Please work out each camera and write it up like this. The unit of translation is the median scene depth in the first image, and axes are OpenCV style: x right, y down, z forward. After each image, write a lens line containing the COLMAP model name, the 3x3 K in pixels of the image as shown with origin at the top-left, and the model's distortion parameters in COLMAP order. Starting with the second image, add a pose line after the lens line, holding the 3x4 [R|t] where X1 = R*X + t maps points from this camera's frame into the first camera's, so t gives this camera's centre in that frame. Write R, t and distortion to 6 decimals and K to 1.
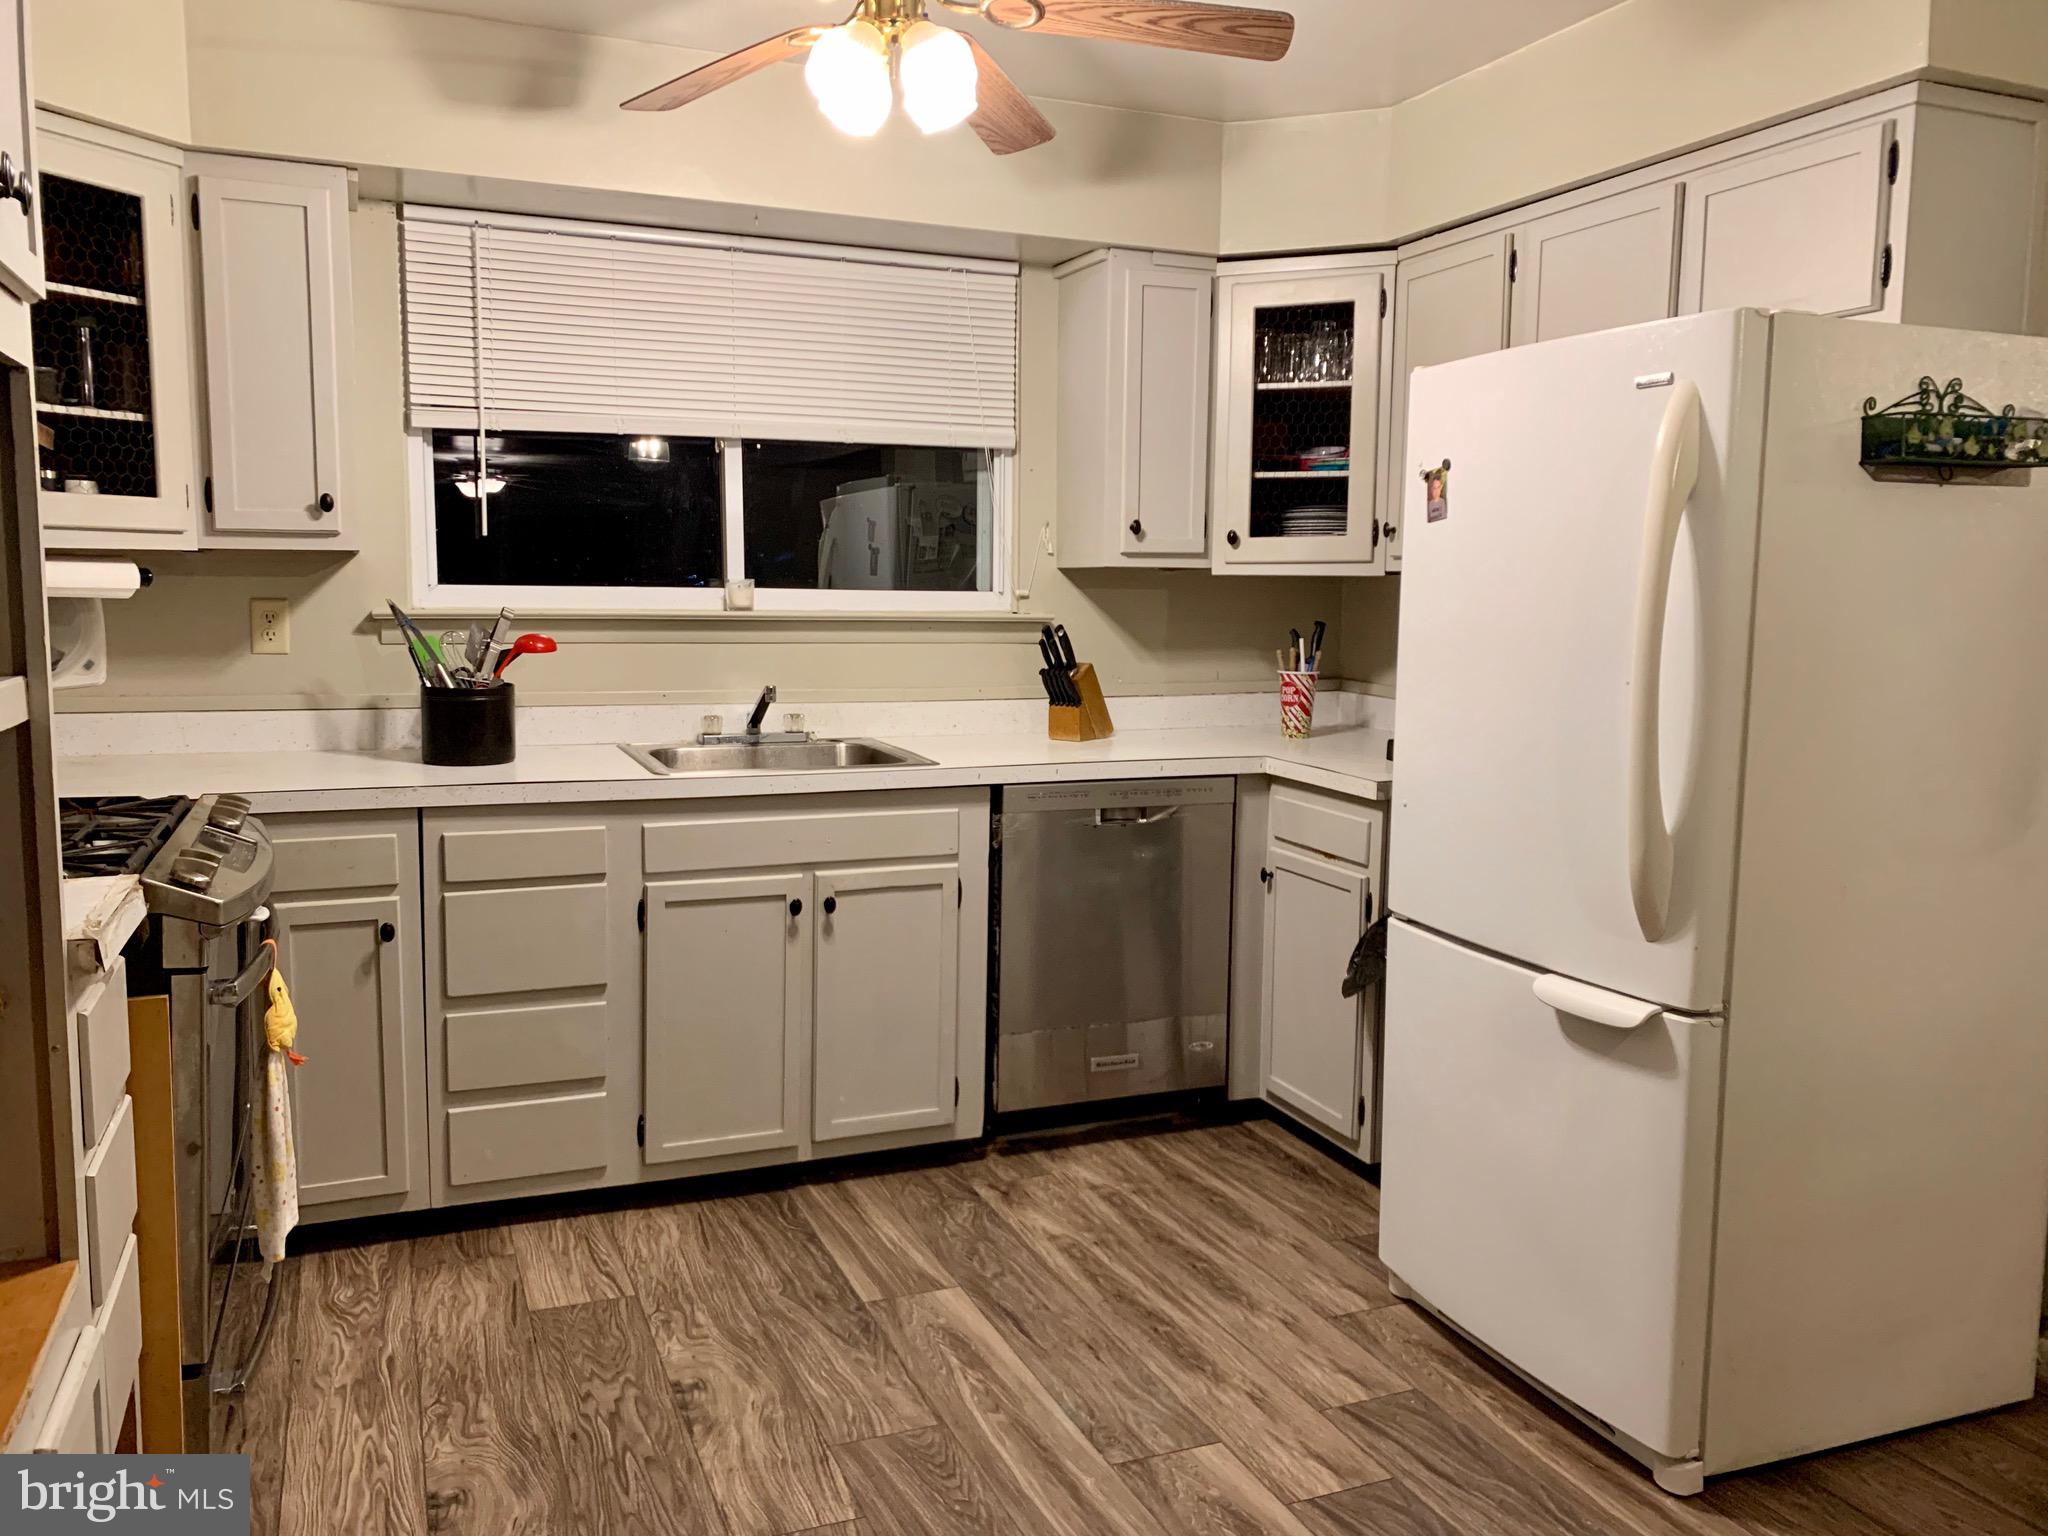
lens RADIAL K [[1589.3, 0, 1012.7], [0, 1589.3, 756.1], [0, 0, 1]] dist [0.109522, -0.165802]
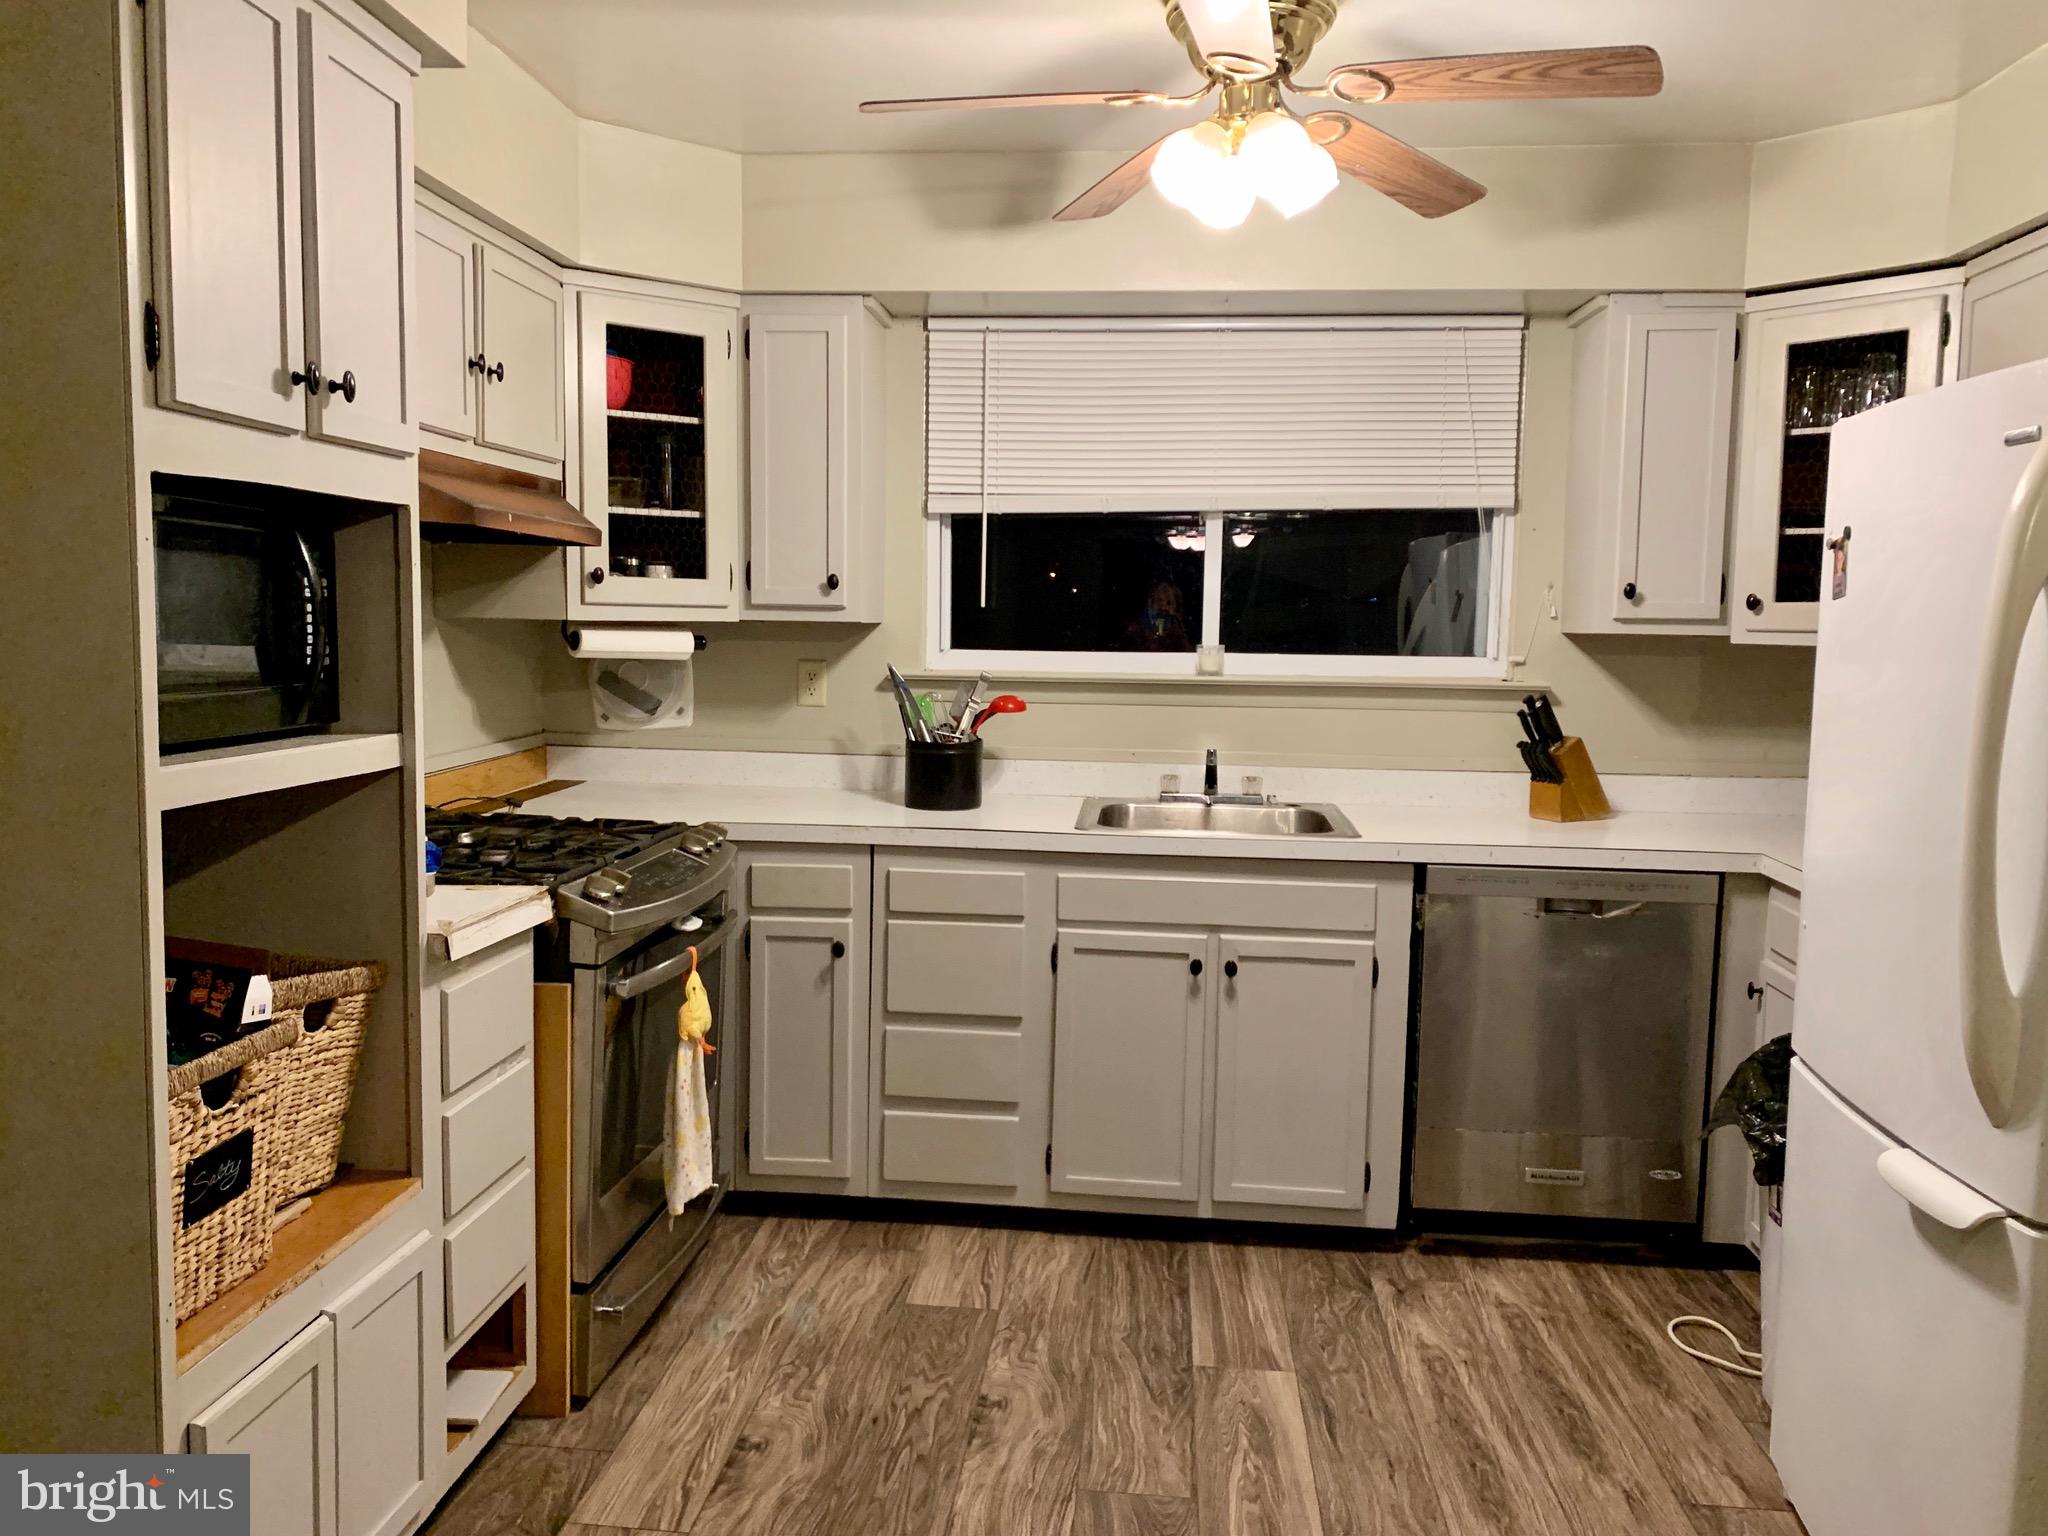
lens RADIAL K [[1589.3, 0, 1012.7], [0, 1589.3, 756.1], [0, 0, 1]] dist [0.109522, -0.165802]
pose [[0.885500, 0.044969, -0.462457, 0.225739], [-0.056916, 0.998308, -0.011908, -0.021743], [0.461139, 0.036866, 0.886562, 0.029186]]
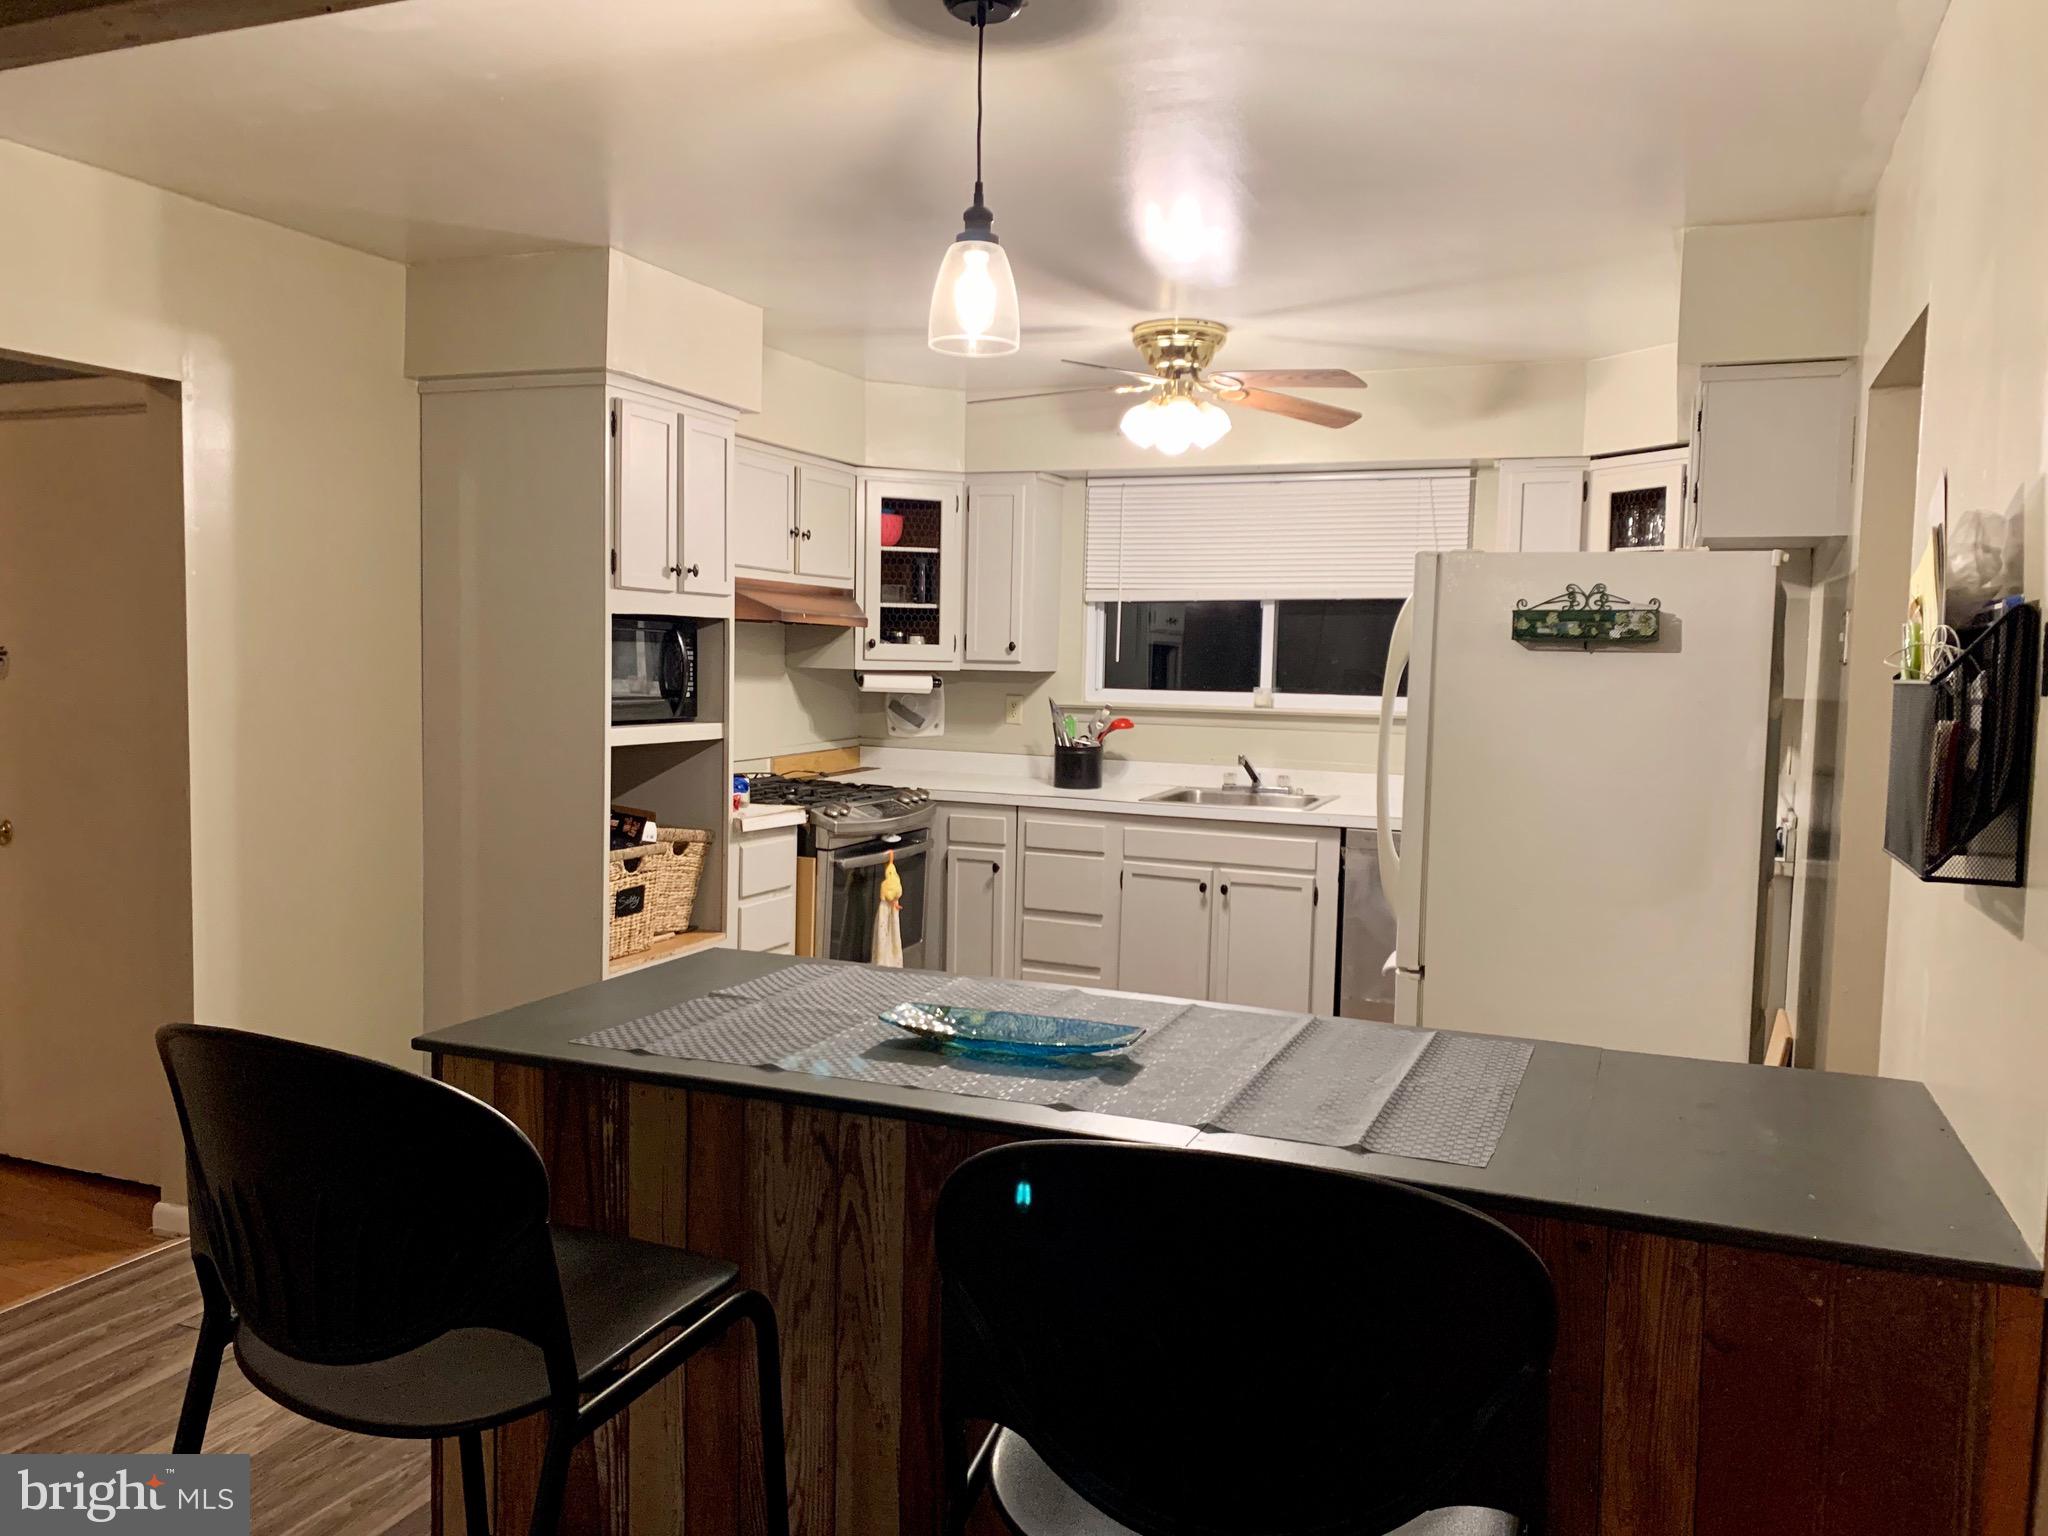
lens RADIAL K [[1589.3, 0, 1012.7], [0, 1589.3, 756.1], [0, 0, 1]] dist [0.109522, -0.165802]
pose [[0.708223, 0.052960, -0.704000, 0.873574], [-0.090414, 0.995775, -0.016048, 0.003709], [0.700176, 0.075017, 0.710019, -0.320325]]
